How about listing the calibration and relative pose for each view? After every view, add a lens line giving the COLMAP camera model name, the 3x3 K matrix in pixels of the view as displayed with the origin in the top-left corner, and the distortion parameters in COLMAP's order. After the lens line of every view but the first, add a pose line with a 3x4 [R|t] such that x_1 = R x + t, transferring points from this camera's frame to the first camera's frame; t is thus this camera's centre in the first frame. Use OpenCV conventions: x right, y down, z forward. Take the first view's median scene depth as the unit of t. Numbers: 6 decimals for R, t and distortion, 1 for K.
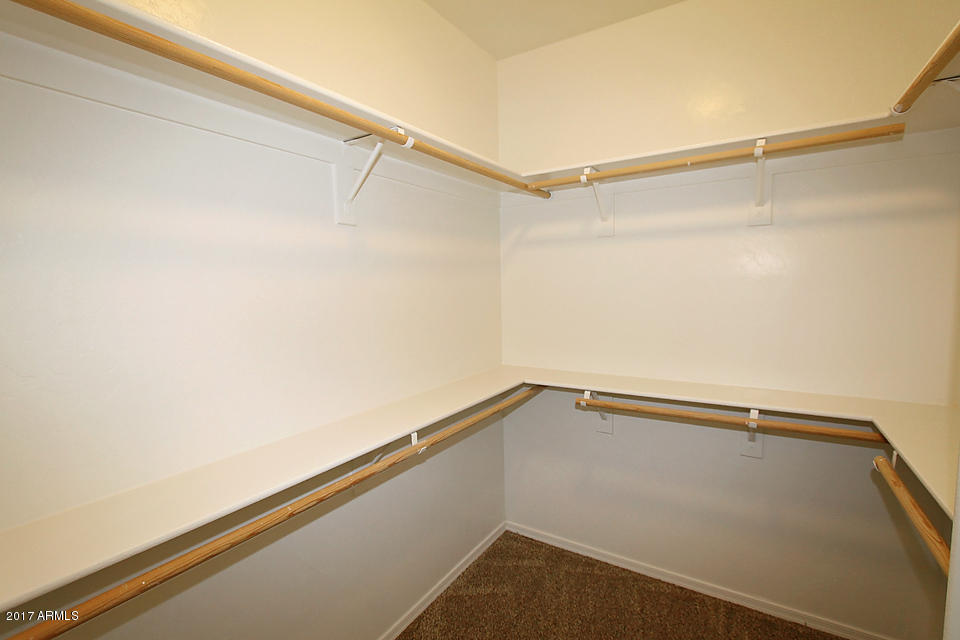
lens RADIAL K [[442.9, 0, 479.5], [0, 442.9, 320.7], [0, 0, 1]] dist [-0.022602, 0.001581]
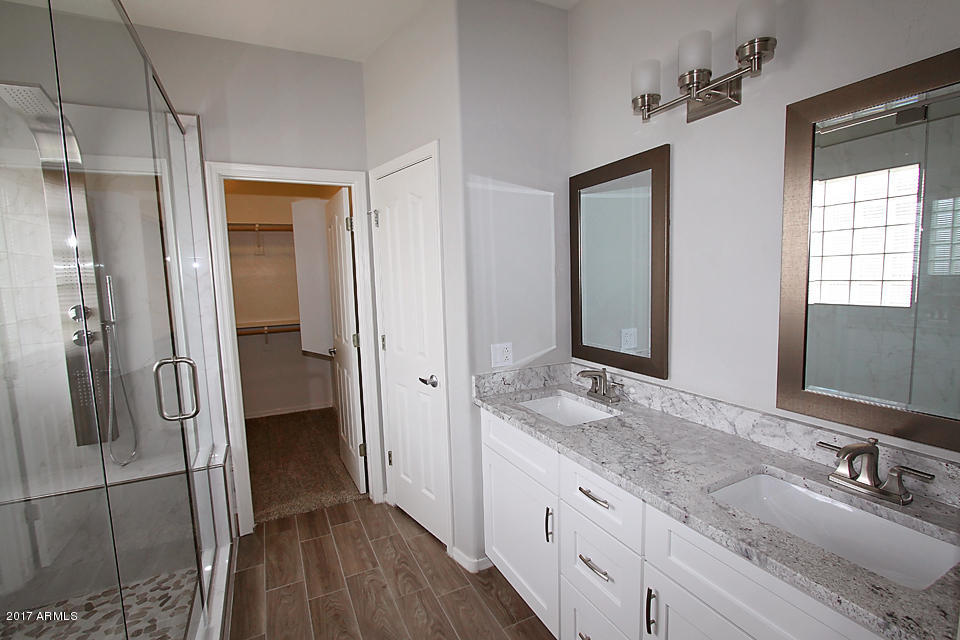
lens RADIAL K [[442.9, 0, 478.9], [0, 442.9, 316.8], [0, 0, 1]] dist [-0.022602, 0.001581]
pose [[0.518023, -0.090701, 0.850544, -0.920247], [0.092260, 0.994486, 0.049860, 0.129633], [-0.850377, 0.052643, 0.523534, -1.422578]]
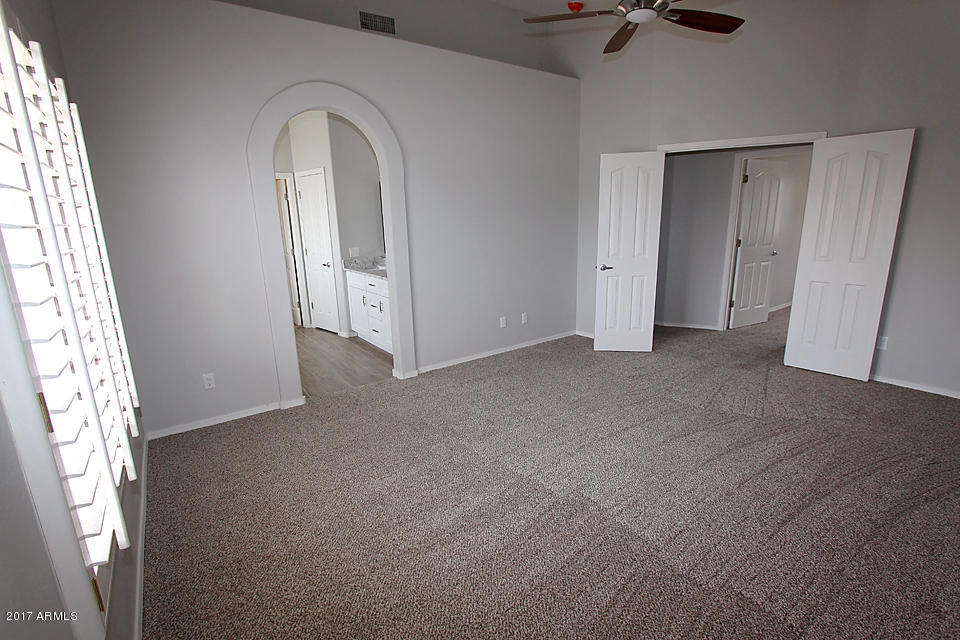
lens RADIAL K [[442.9, 0, 479.9], [0, 442.9, 323.3], [0, 0, 1]] dist [-0.022602, 0.001581]
pose [[0.373892, -0.212668, 0.902761, -3.566665], [0.097783, 0.976970, 0.189652, 0.406823], [-0.922303, 0.017365, 0.386076, -3.883734]]
